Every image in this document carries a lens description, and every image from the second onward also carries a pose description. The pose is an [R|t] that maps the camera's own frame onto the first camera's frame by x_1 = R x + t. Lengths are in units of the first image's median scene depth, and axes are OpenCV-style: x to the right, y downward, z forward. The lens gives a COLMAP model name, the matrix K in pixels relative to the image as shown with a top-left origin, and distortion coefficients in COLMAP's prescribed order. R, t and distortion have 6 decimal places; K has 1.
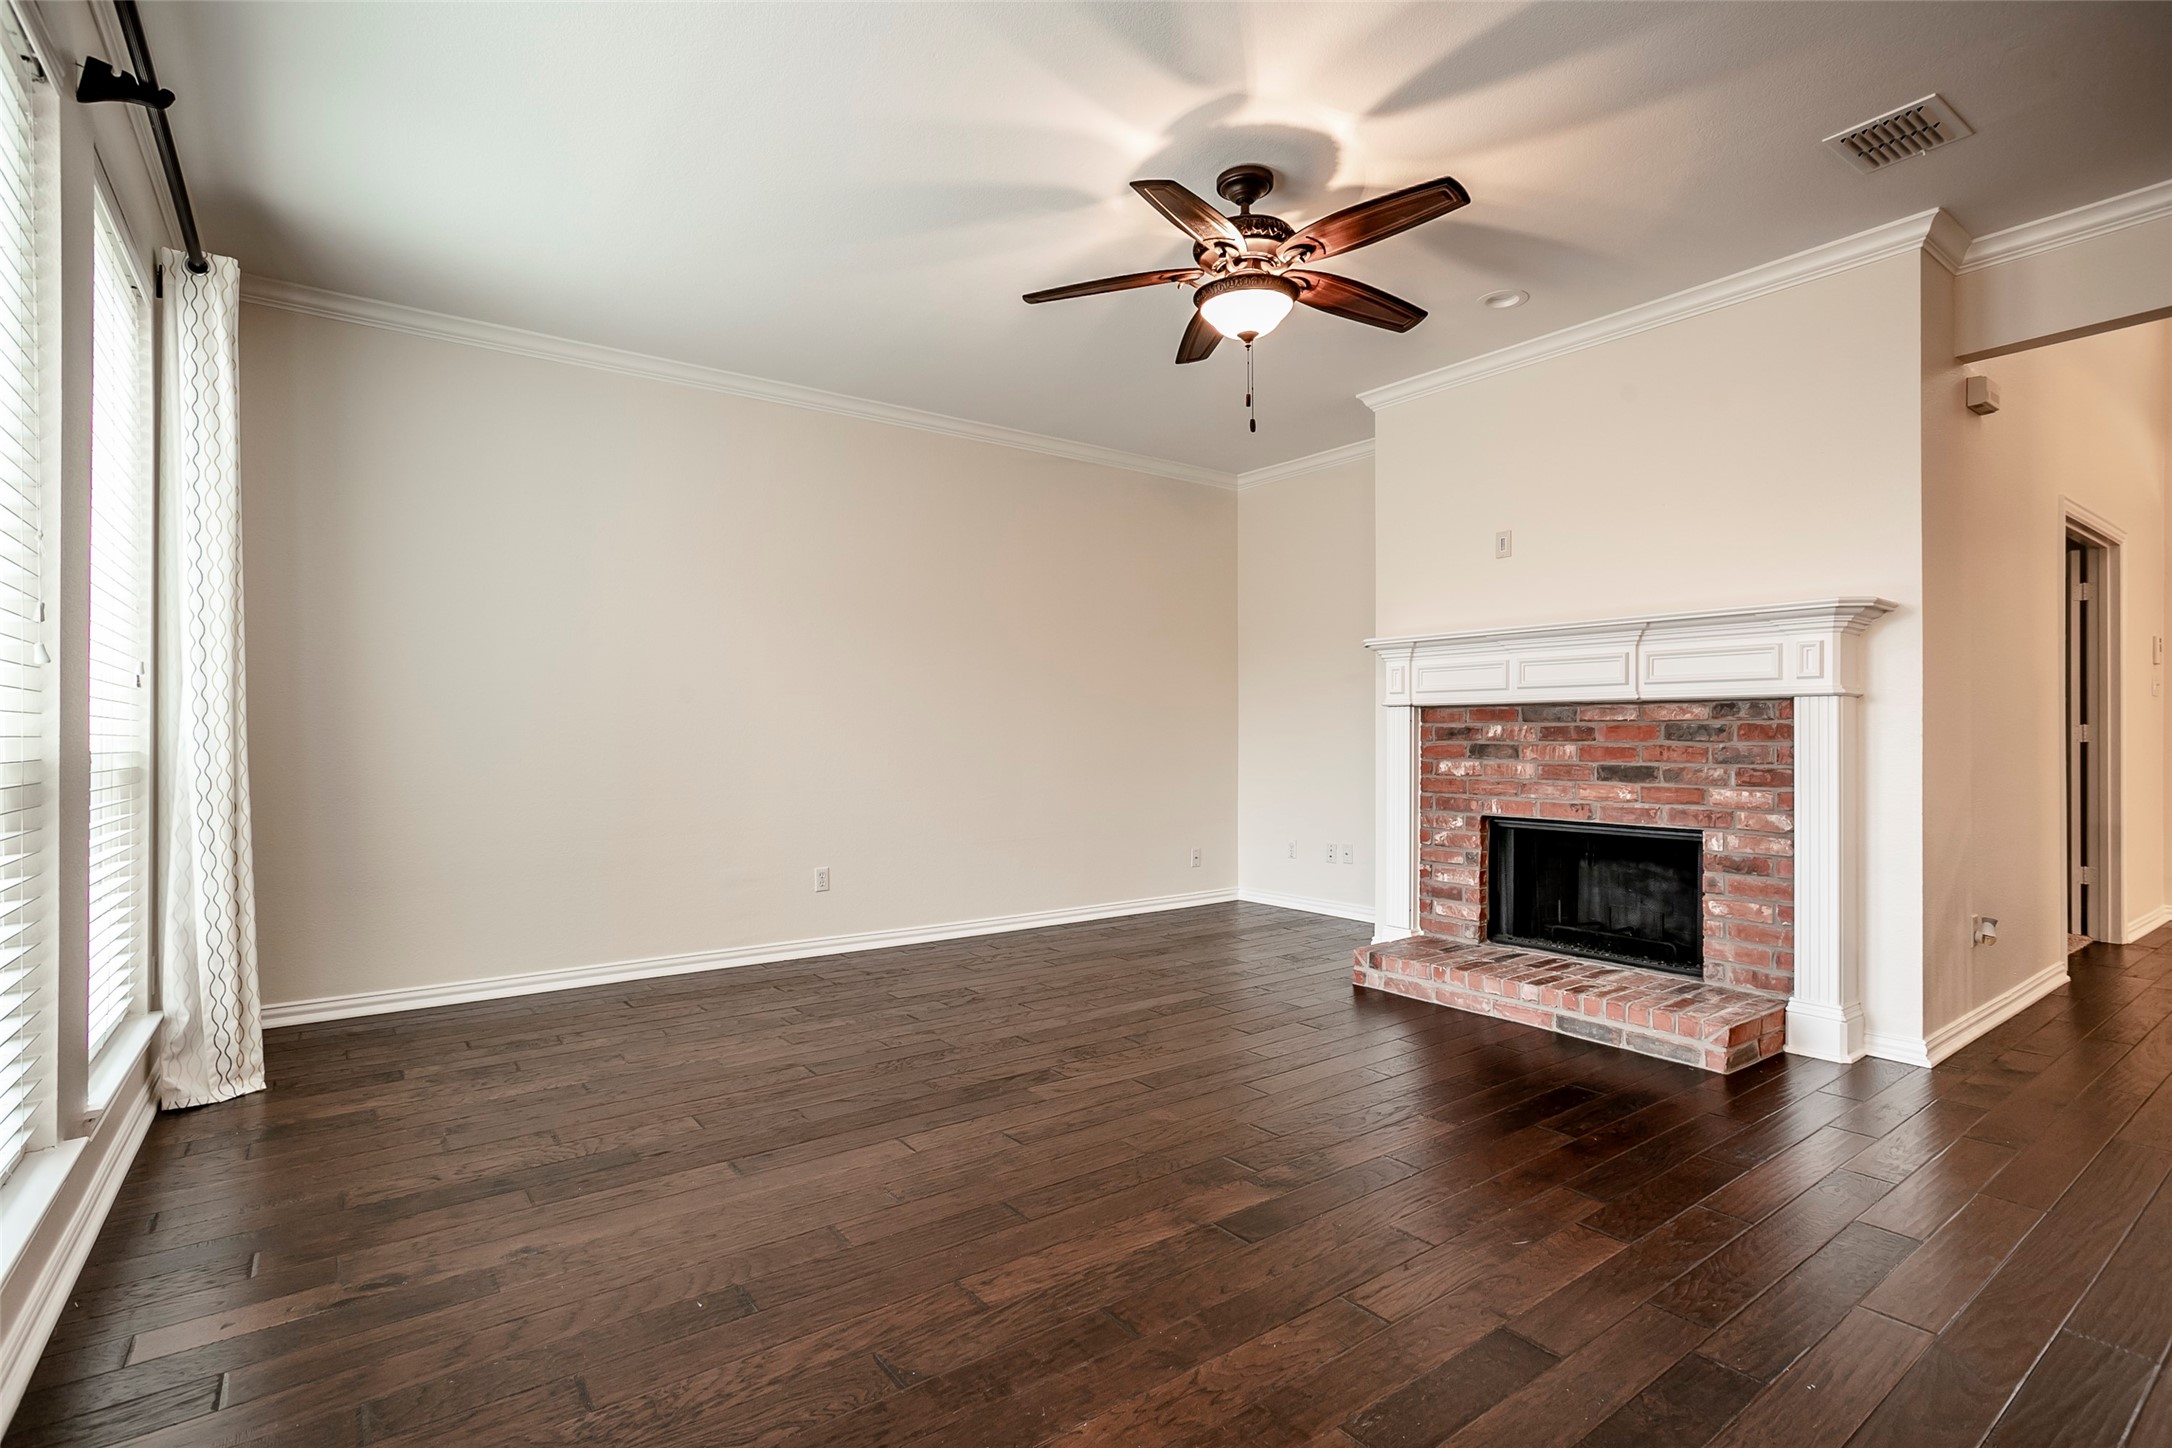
lens RADIAL K [[1028.3, 0, 1079.0], [0, 1028.3, 727.5], [0, 0, 1]] dist [-0.011724, 0.001059]
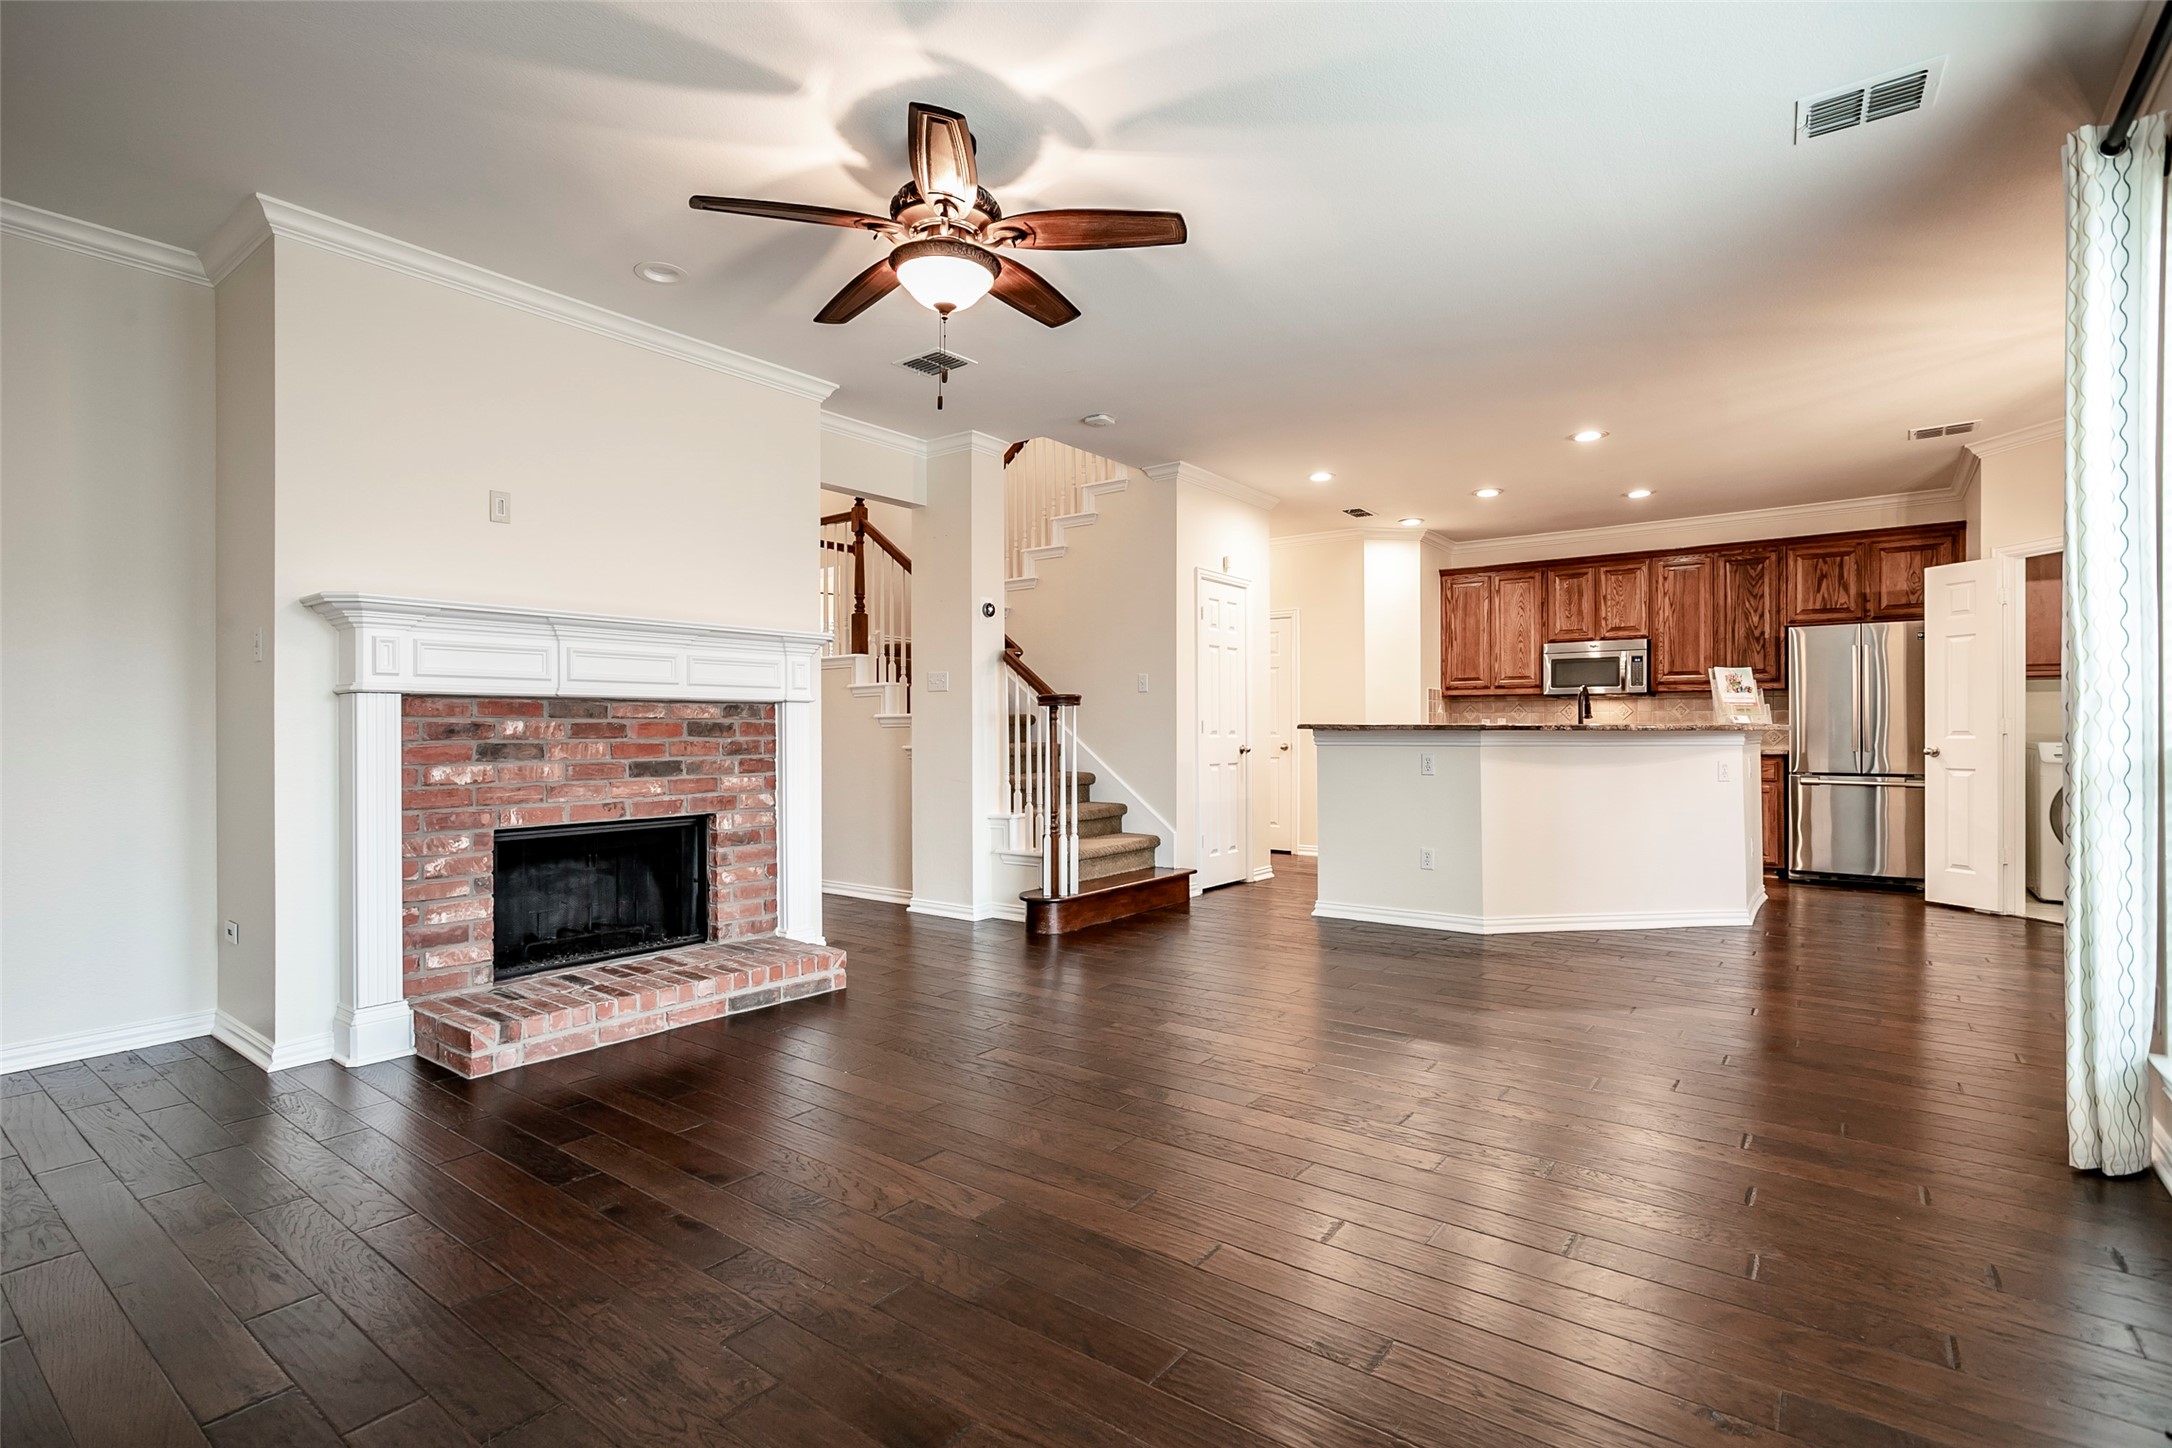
lens RADIAL K [[1028.3, 0, 1079.0], [0, 1028.3, 727.5], [0, 0, 1]] dist [-0.011724, 0.001059]
pose [[-0.264343, 0.003136, 0.964424, -0.574610], [-0.003418, 0.999985, -0.004189, 0.005530], [-0.964423, -0.004404, -0.264329, 0.835214]]
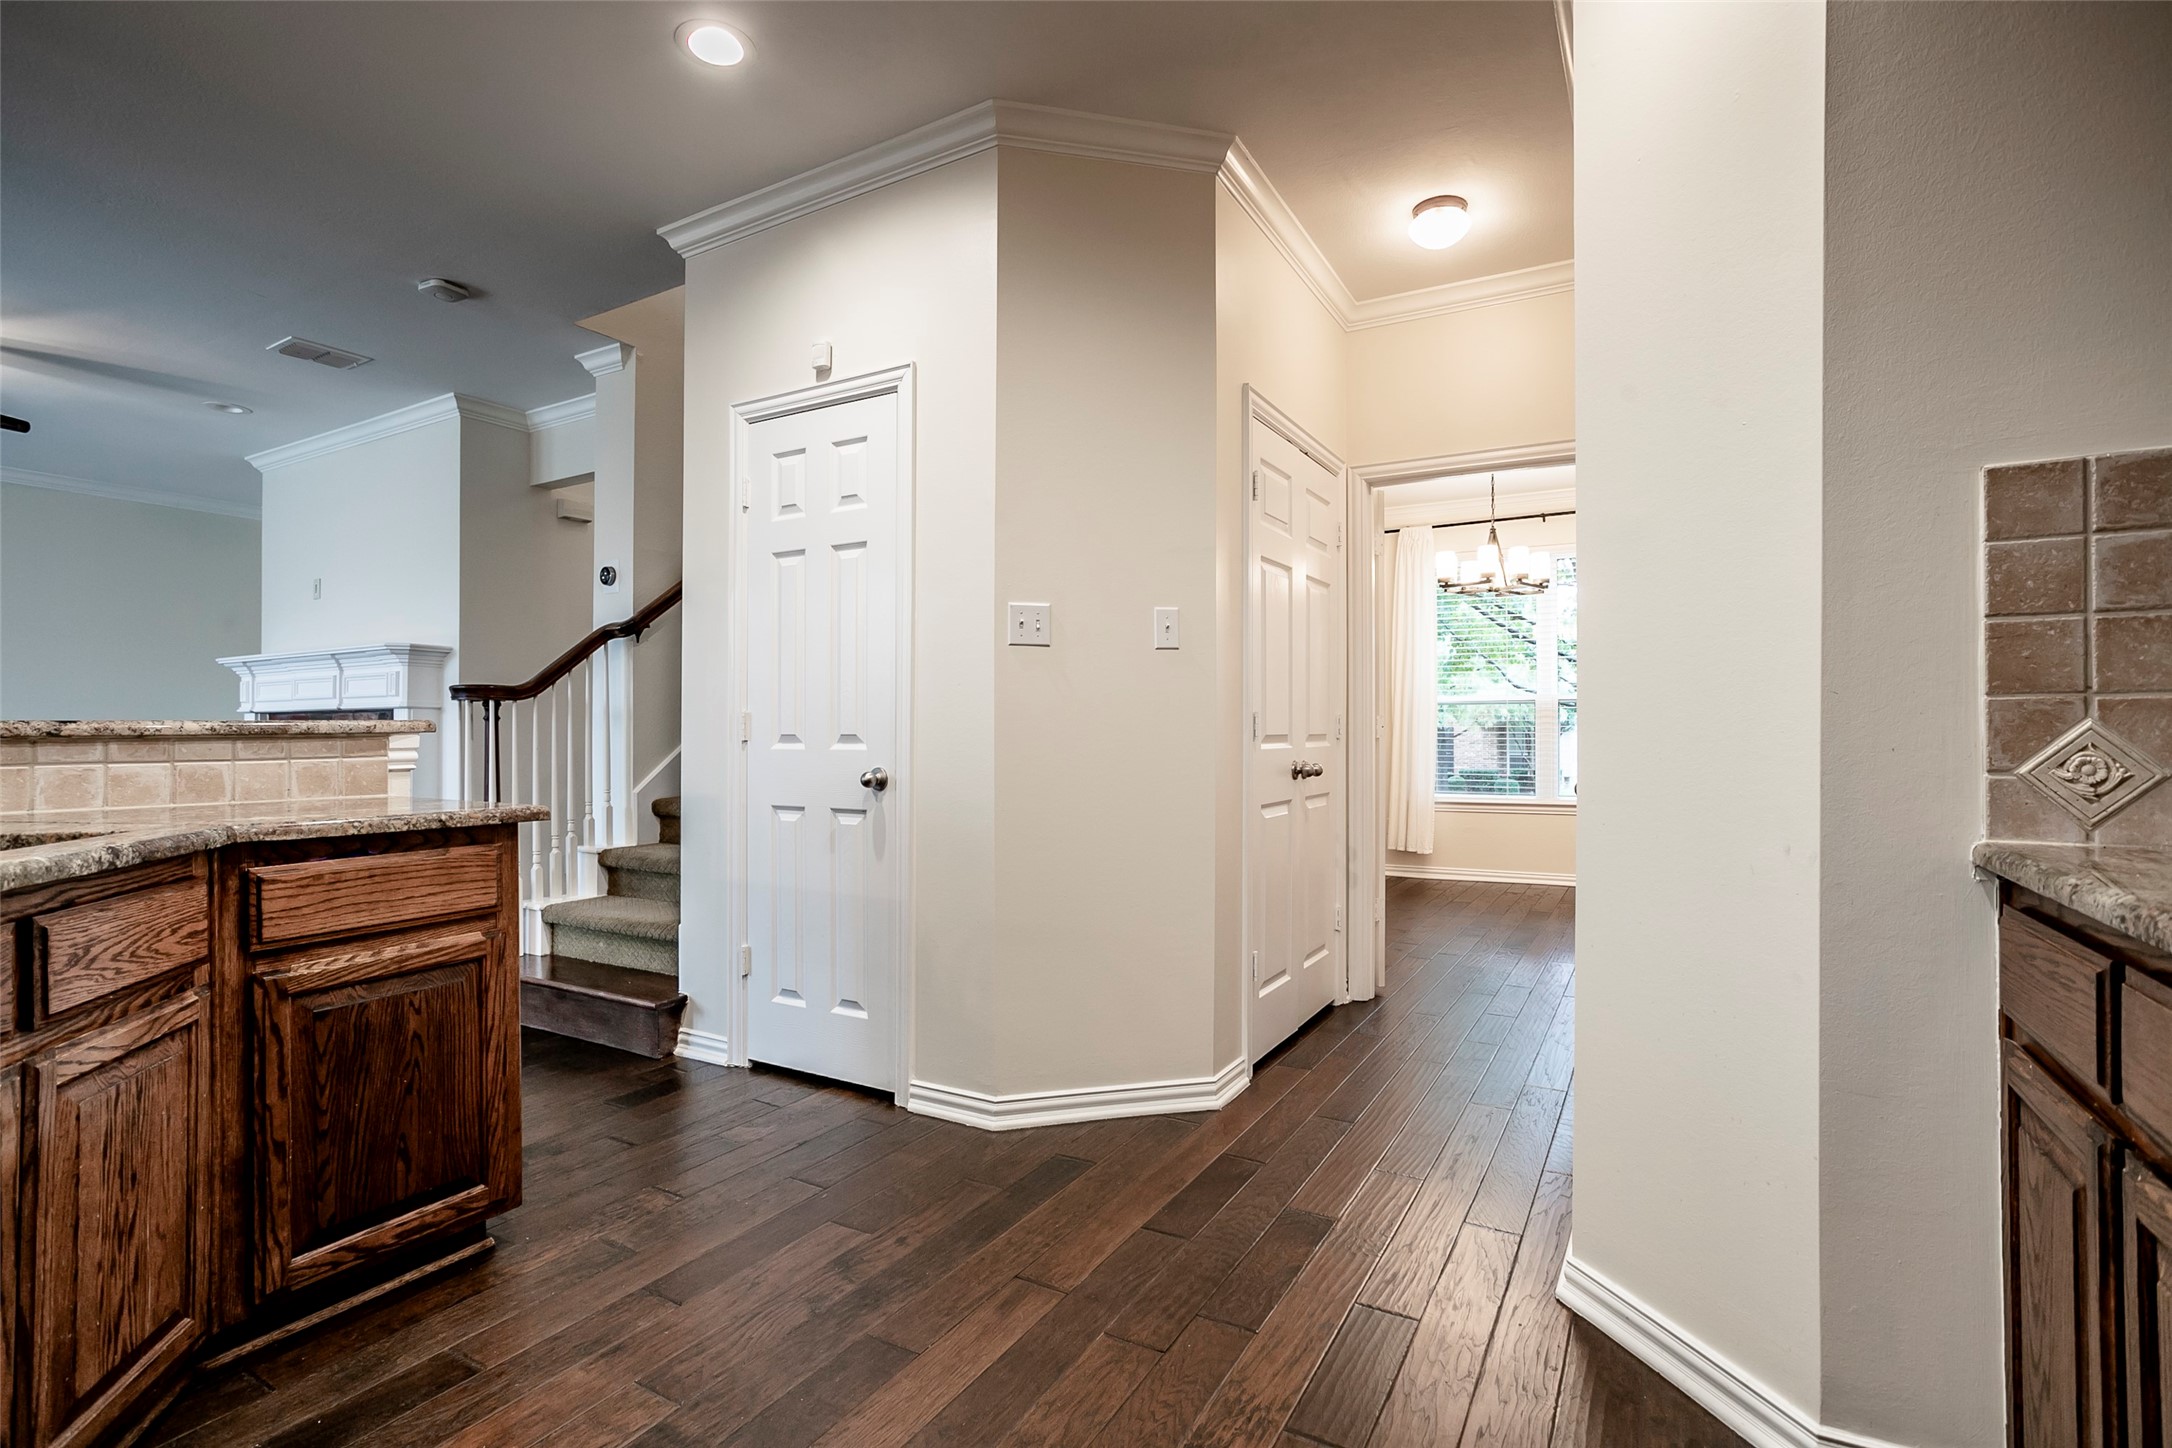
lens RADIAL K [[1028.3, 0, 1079.0], [0, 1028.3, 727.5], [0, 0, 1]] dist [-0.011724, 0.001059]
pose [[0.920240, 0.001597, 0.391352, 0.872882], [-0.002127, 0.999997, 0.000922, -0.006054], [-0.391349, -0.001681, 0.920241, -0.623836]]
